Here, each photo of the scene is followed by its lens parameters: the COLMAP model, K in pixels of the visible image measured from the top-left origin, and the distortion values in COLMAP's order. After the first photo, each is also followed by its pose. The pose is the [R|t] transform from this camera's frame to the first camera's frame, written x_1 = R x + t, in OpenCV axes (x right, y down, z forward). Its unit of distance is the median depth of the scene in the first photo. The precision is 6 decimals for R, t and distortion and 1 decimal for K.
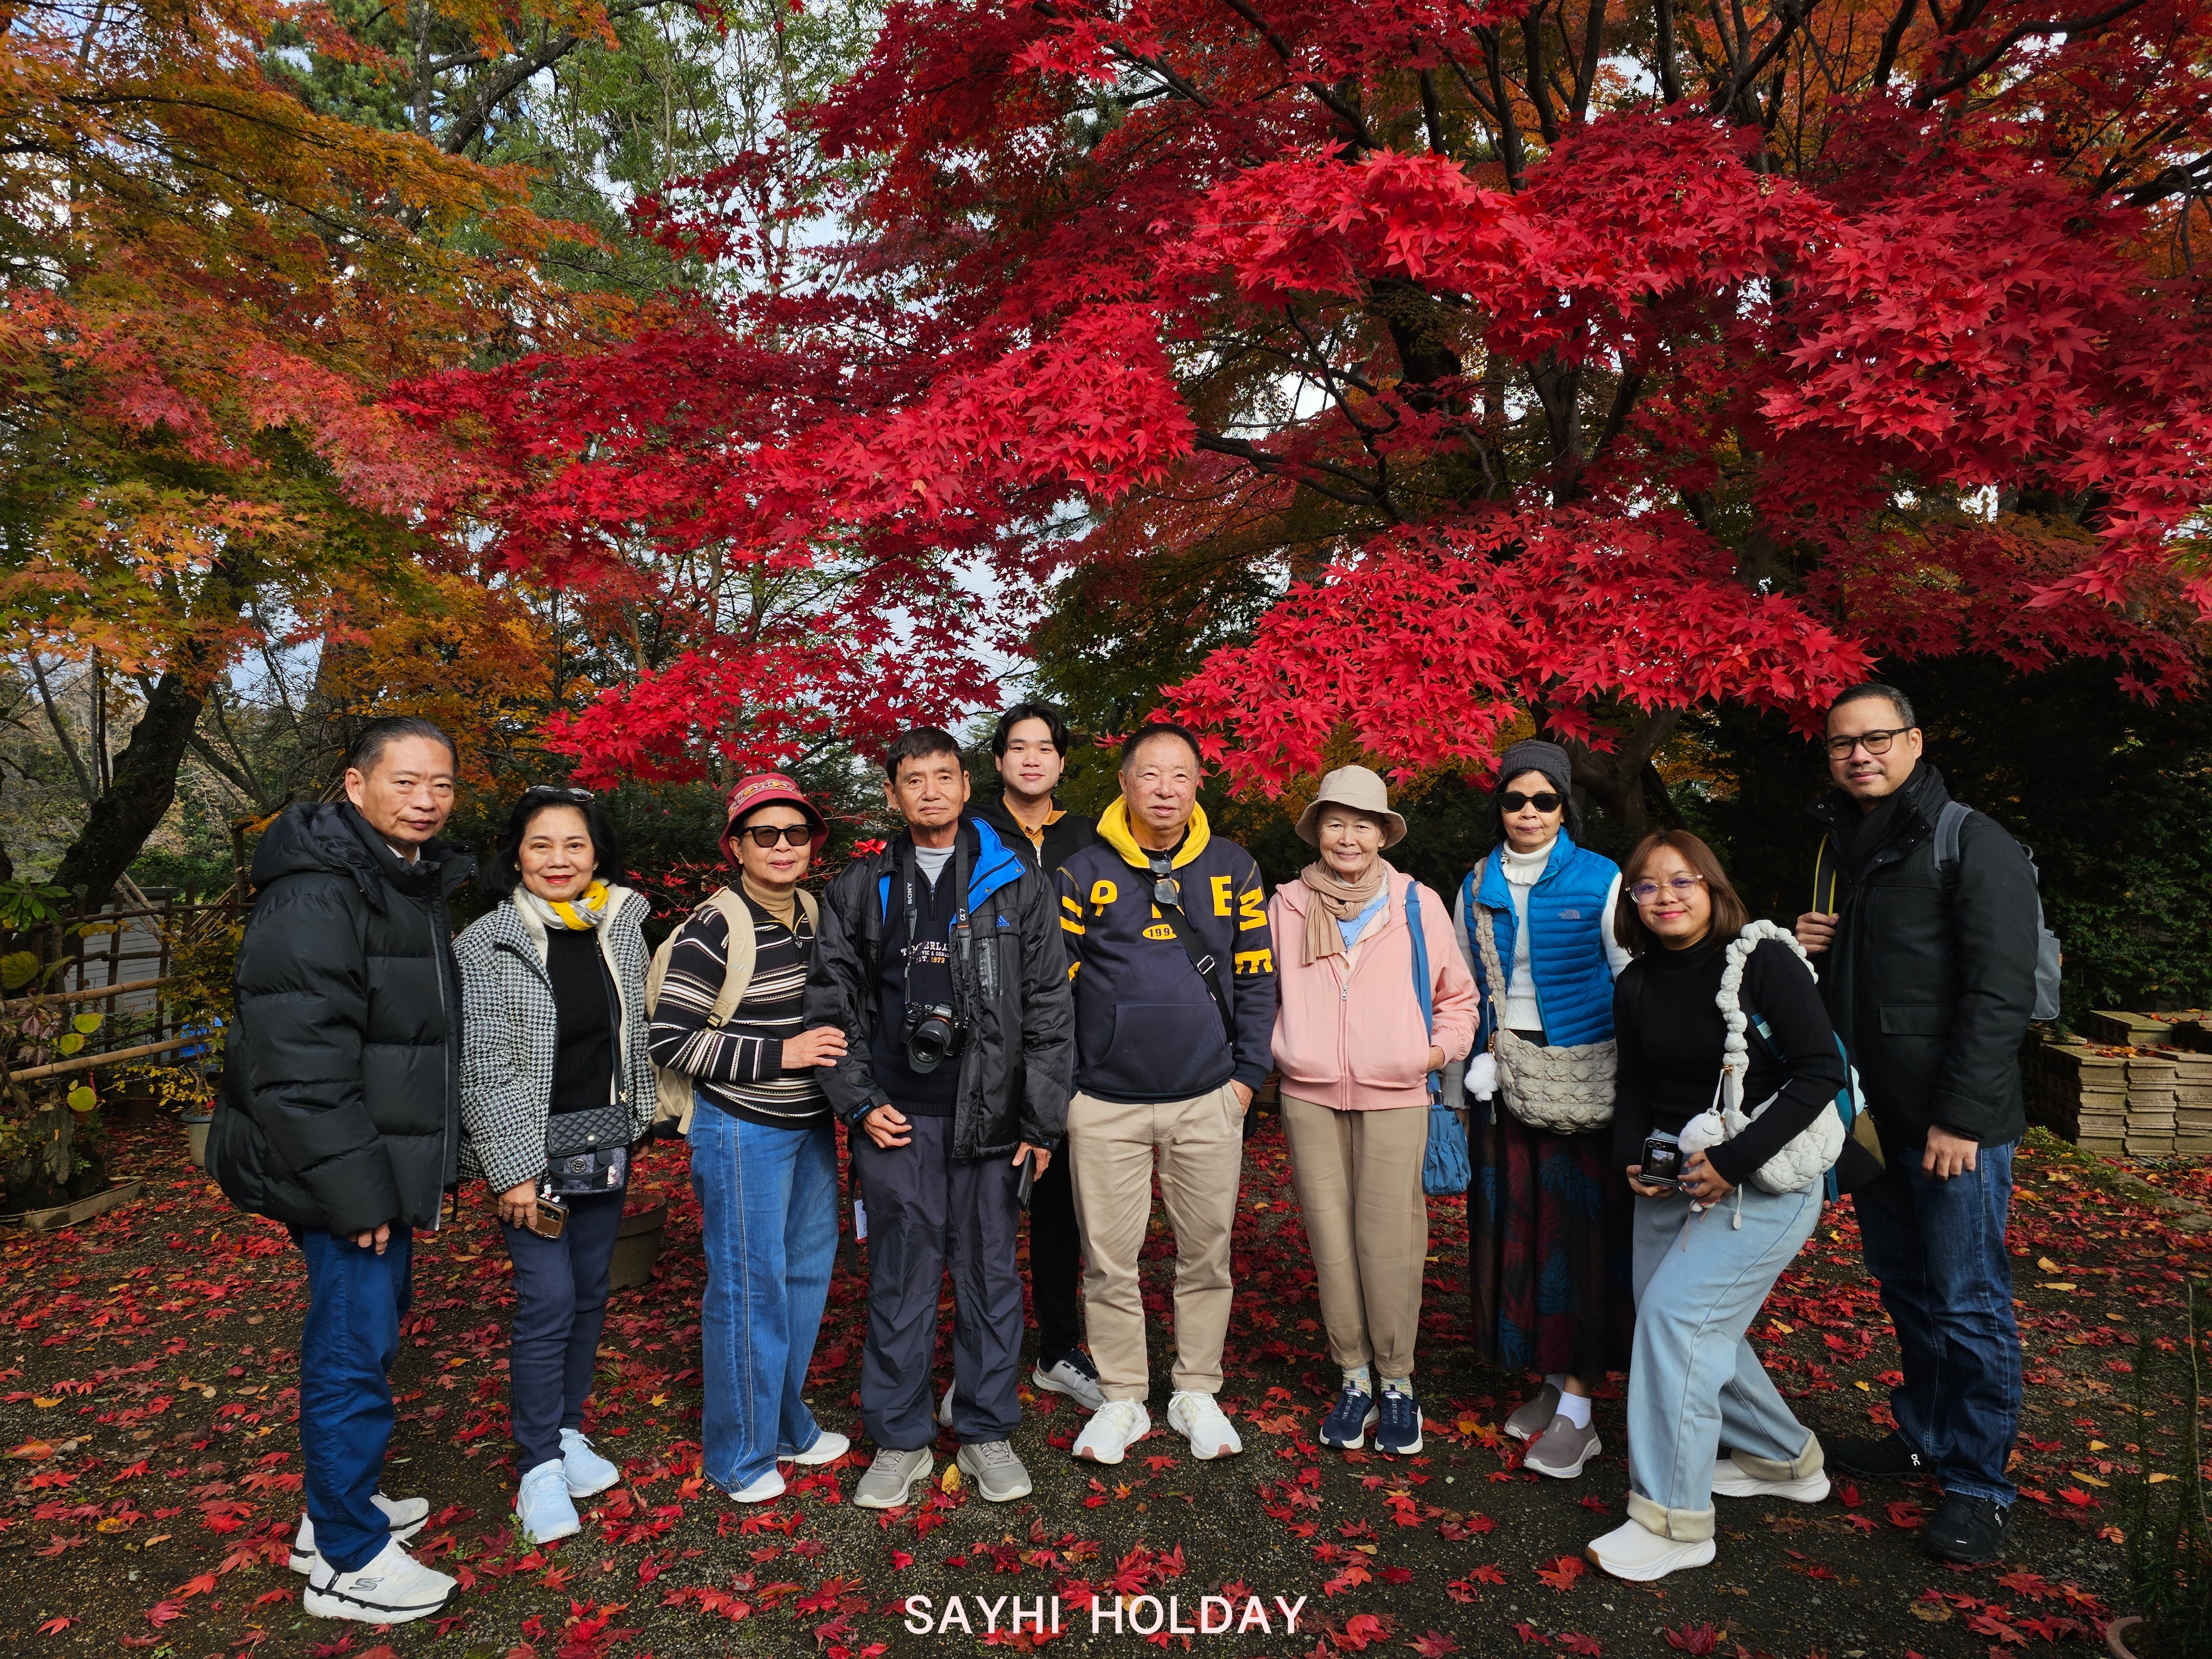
lens RADIAL K [[1466.7, 0, 1082.0], [0, 1466.7, 821.9], [0, 0, 1]] dist [0.081852, -0.066128]
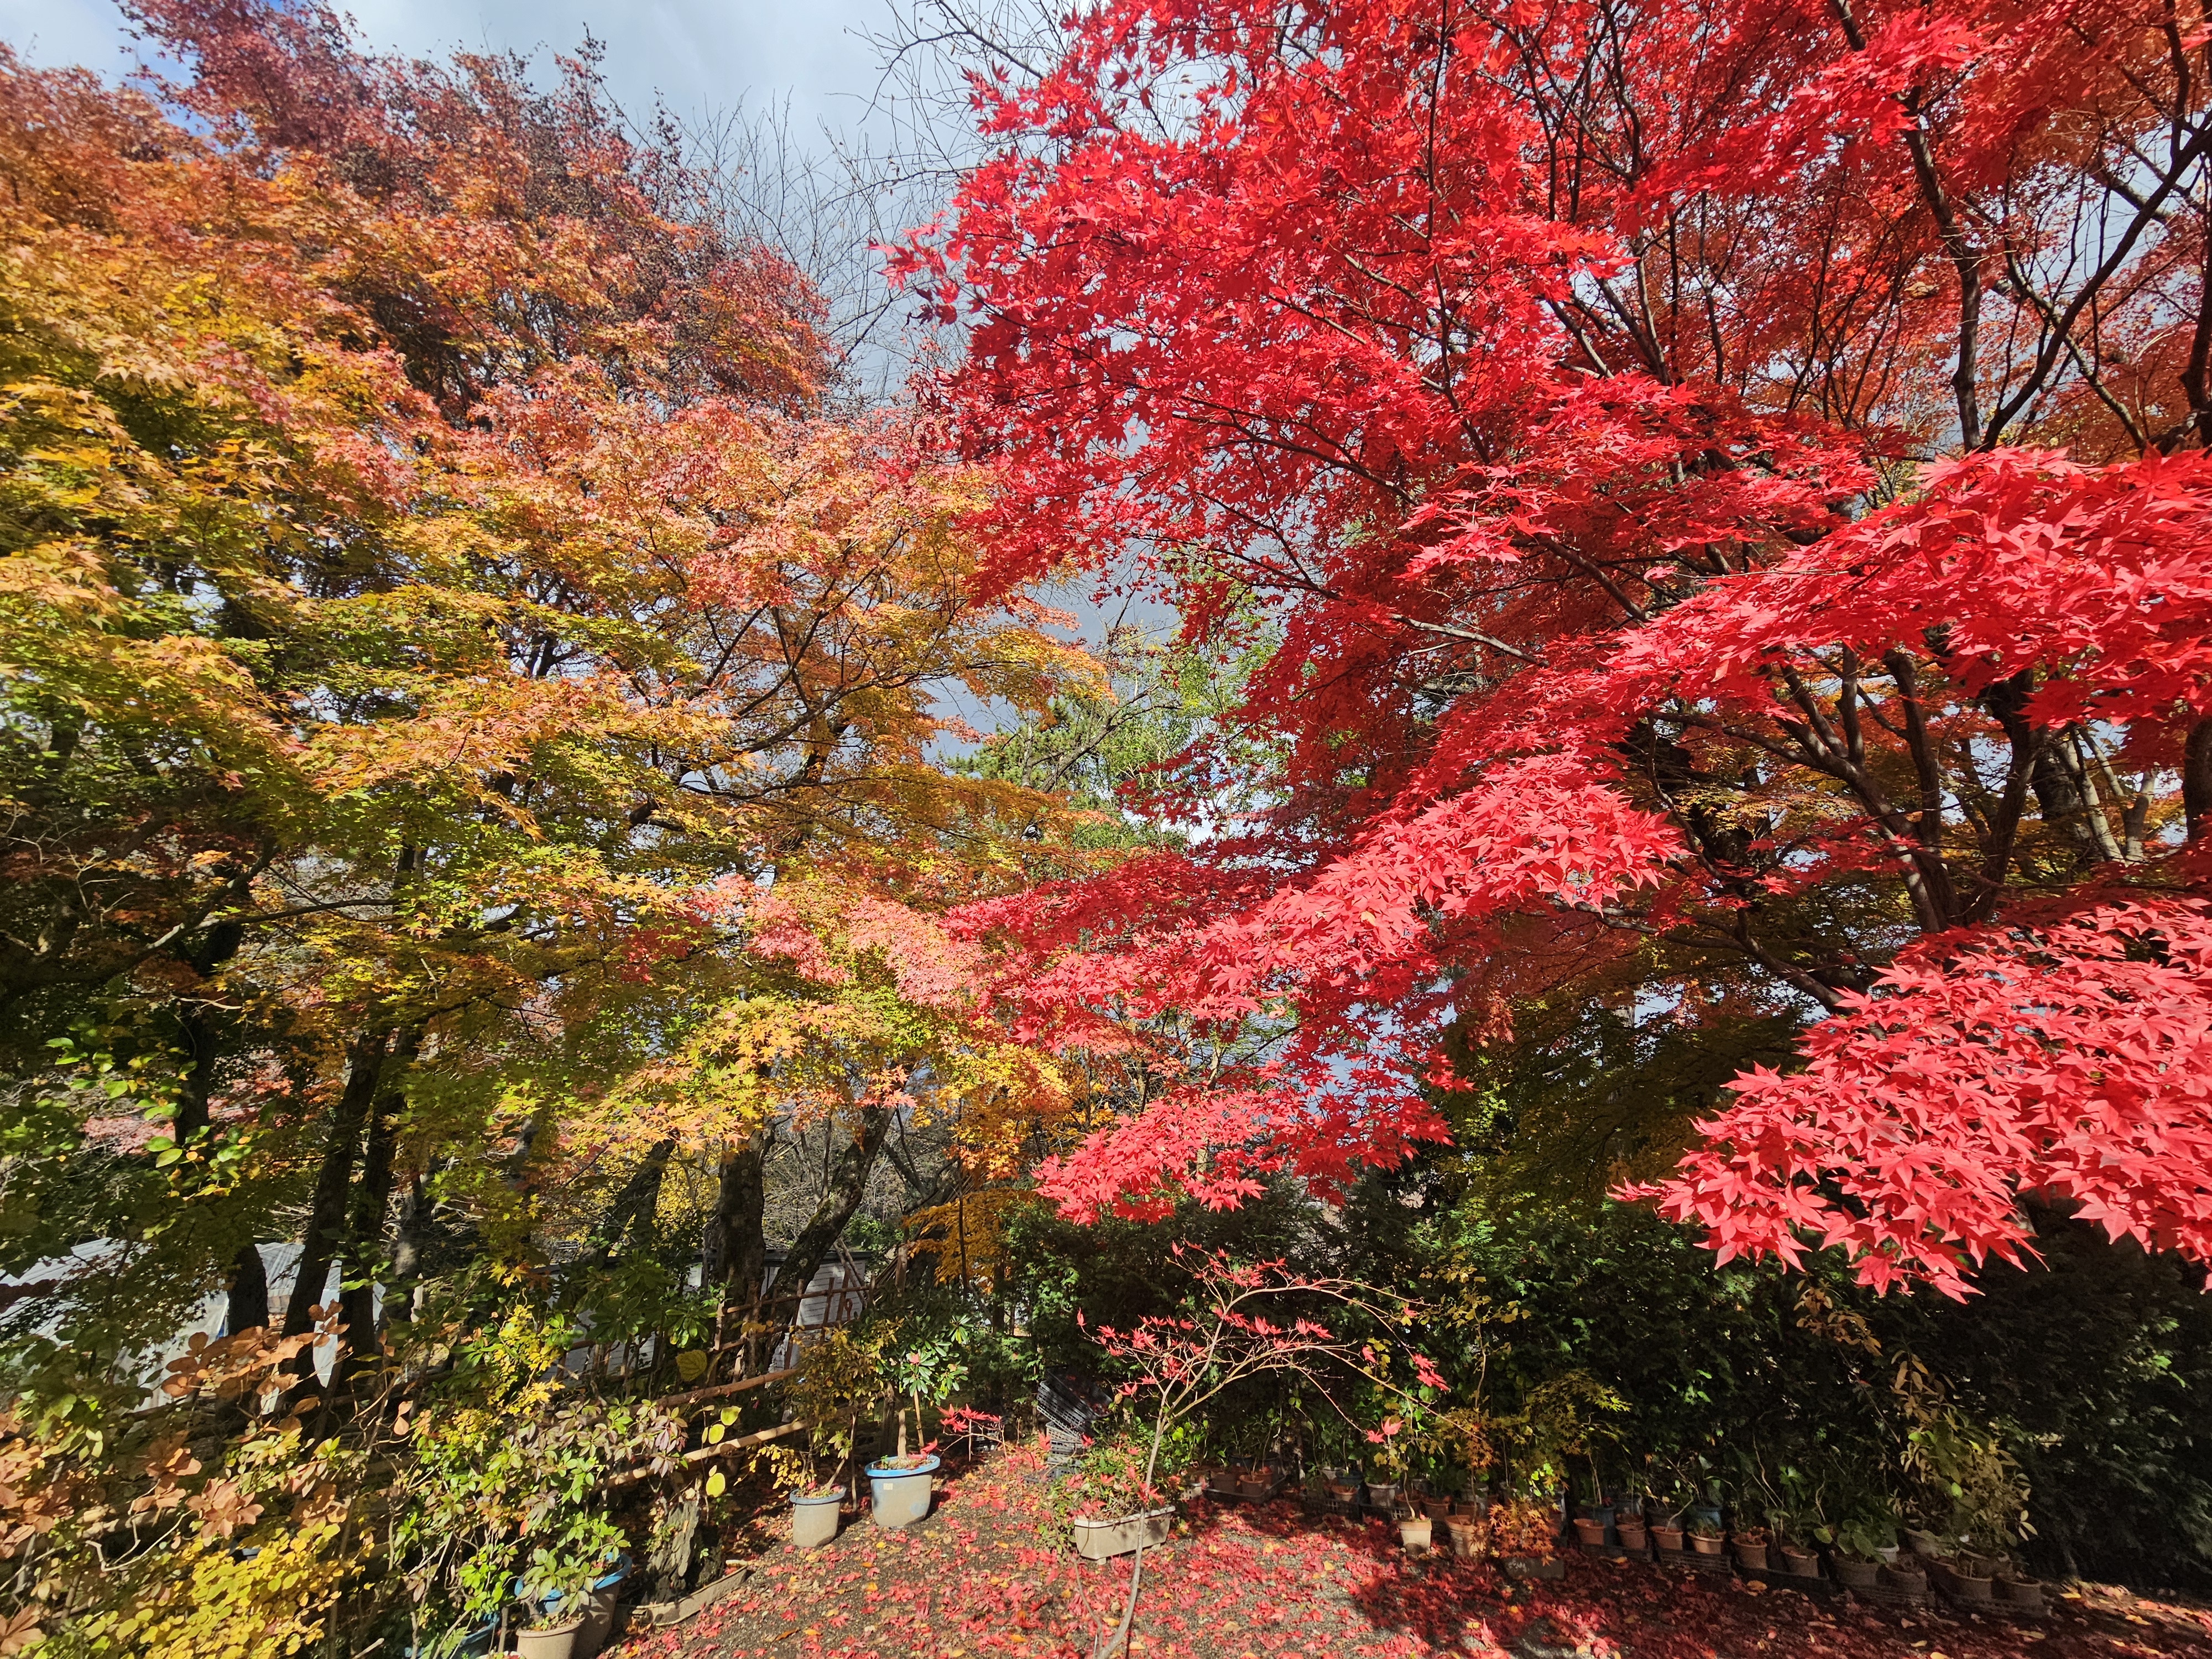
lens RADIAL K [[936.1, 0, 1128.9], [0, 936.1, 898.3], [0, 0, 1]] dist [0.072192, 0.000112]
pose [[0.954982, -0.098936, -0.279680, -0.084675], [0.003077, 0.946004, -0.324140, -0.039474], [0.296648, 0.308688, 0.903721, 0.382406]]
